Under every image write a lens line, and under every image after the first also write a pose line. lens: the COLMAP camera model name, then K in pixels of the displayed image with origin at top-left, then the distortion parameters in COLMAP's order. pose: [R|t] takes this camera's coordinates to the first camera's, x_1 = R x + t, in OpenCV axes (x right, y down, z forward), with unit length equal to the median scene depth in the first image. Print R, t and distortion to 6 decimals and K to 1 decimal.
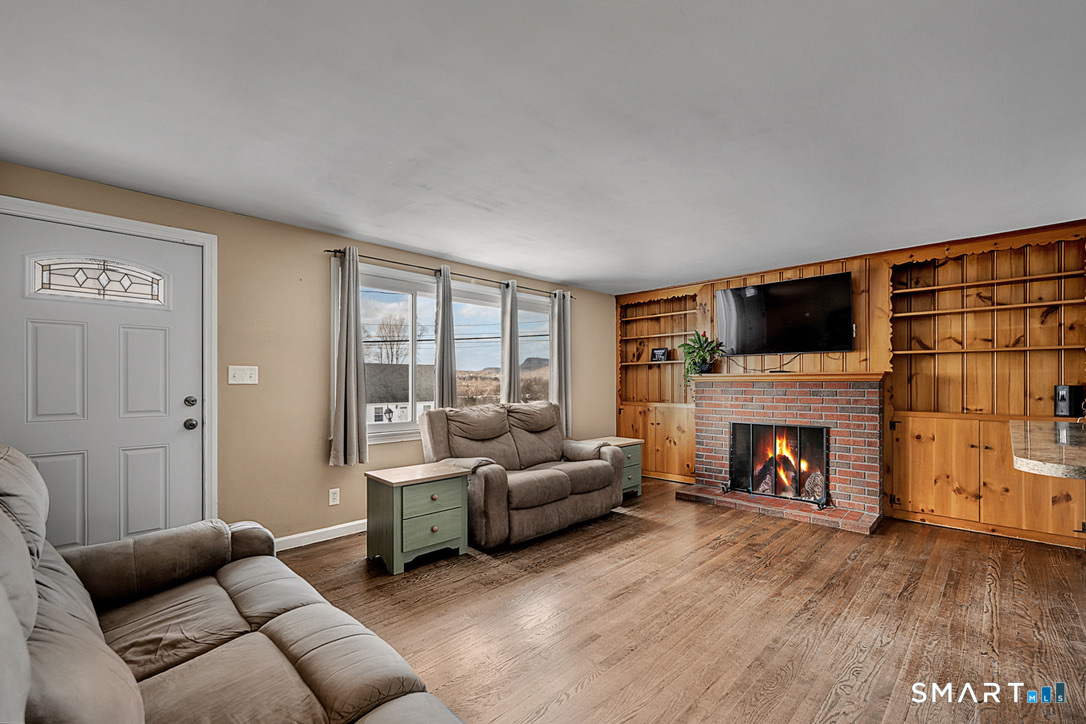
lens RADIAL K [[459.8, 0, 550.0], [0, 459.8, 378.3], [0, 0, 1]] dist [0.002754, -0.000266]
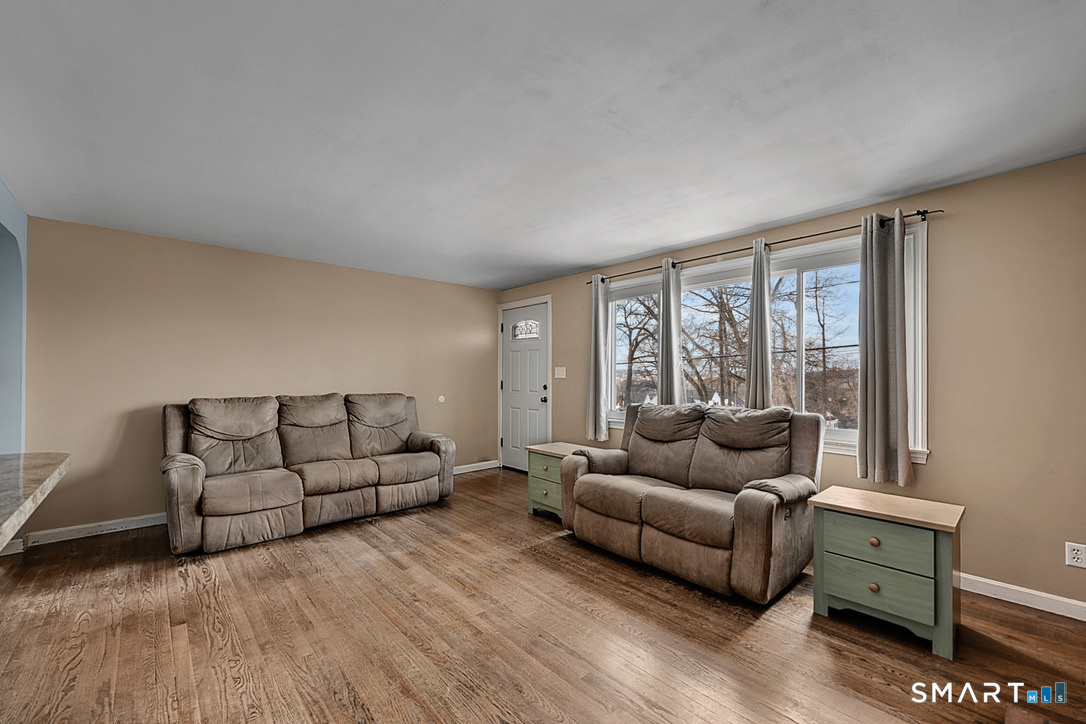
lens RADIAL K [[441.4, 0, 538.9], [0, 441.4, 372.2], [0, 0, 1]] dist [0.000733, -0.000484]
pose [[-0.064481, -0.009088, -0.997878, 0.764503], [0.003644, 0.999950, -0.009343, 0.004316], [0.997912, -0.004238, -0.064444, 0.834388]]
